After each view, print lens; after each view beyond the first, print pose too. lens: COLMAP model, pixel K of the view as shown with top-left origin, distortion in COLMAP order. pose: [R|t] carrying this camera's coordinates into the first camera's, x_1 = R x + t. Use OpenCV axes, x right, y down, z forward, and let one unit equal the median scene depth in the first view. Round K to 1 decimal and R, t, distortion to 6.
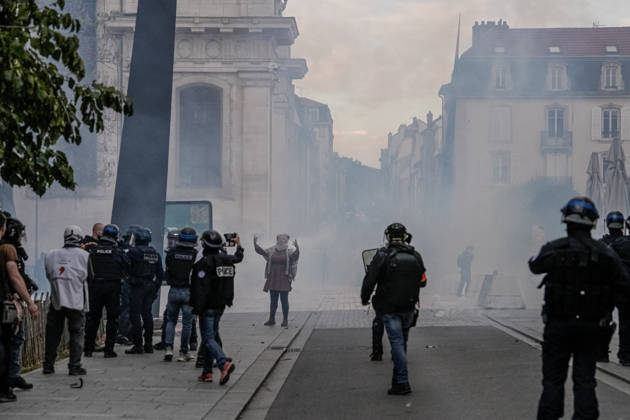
lens RADIAL K [[1862.1, 0, 315.0], [0, 1862.1, 210.0], [0, 0, 1]] dist [0.279642, 0.571664]
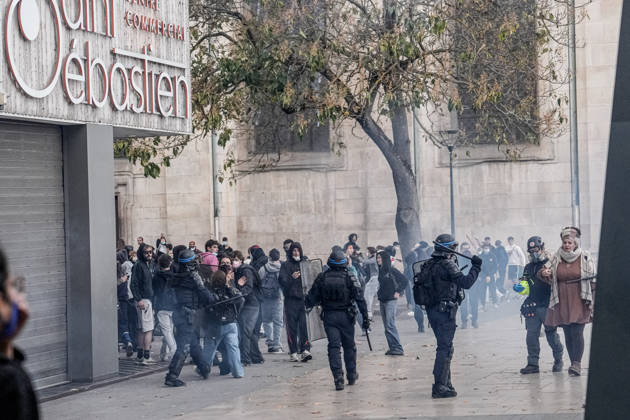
lens RADIAL K [[1862.1, 0, 315.0], [0, 1862.1, 210.0], [0, 0, 1]] dist [0.279642, 0.571664]
pose [[0.971669, -0.034399, -0.233831, -0.037362], [0.036419, 0.999327, 0.004323, 0.005208], [0.233525, -0.012716, 0.972268, 0.313285]]
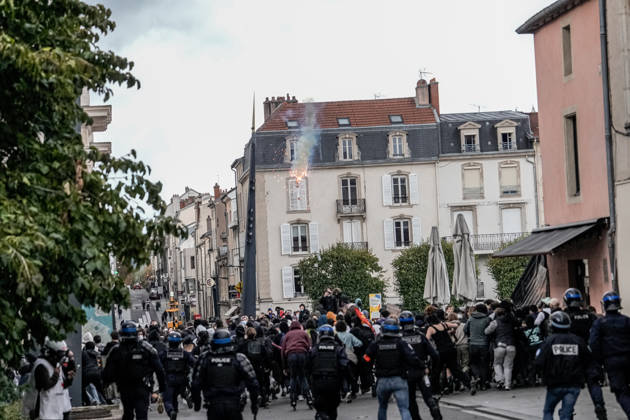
lens RADIAL K [[1862.1, 0, 315.0], [0, 1862.1, 210.0], [0, 0, 1]] dist [0.279642, 0.571664]
pose [[0.990237, -0.052816, 0.128997, -0.034685], [0.057348, 0.997852, -0.031675, -0.005556], [-0.127047, 0.038764, 0.991139, -0.041520]]
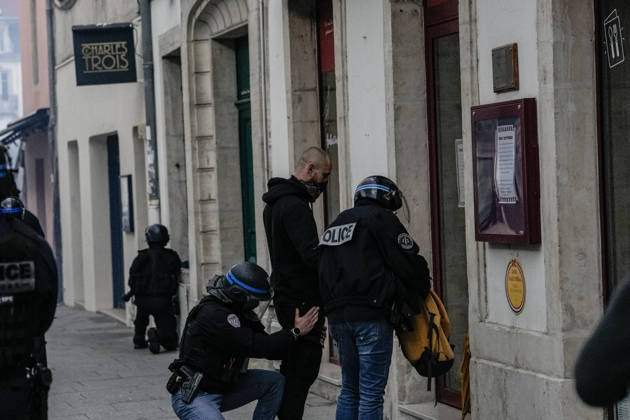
lens RADIAL K [[1862.1, 0, 315.0], [0, 1862.1, 210.0], [0, 0, 1]] dist [0.279642, 0.571664]
pose [[0.964005, -0.041708, 0.262593, 0.035518], [0.036108, 0.999007, 0.026117, -0.001773], [-0.263421, -0.015695, 0.964553, 0.007712]]
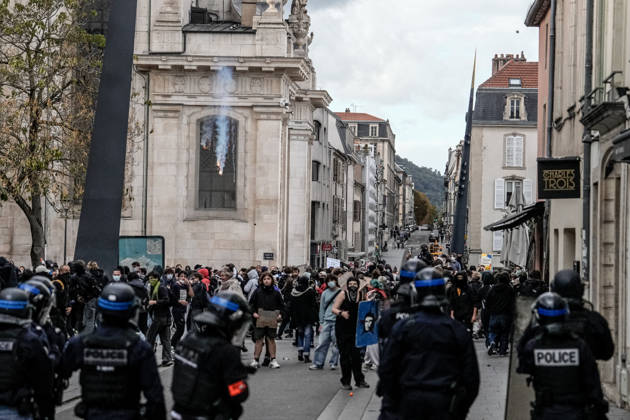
lens RADIAL K [[1862.1, 0, 315.0], [0, 1862.1, 210.0], [0, 0, 1]] dist [0.279642, 0.571664]
pose [[0.998926, 0.016488, -0.043306, 0.043622], [-0.016688, 0.999852, -0.004243, -0.008299], [0.043229, 0.004961, 0.999053, -0.098670]]
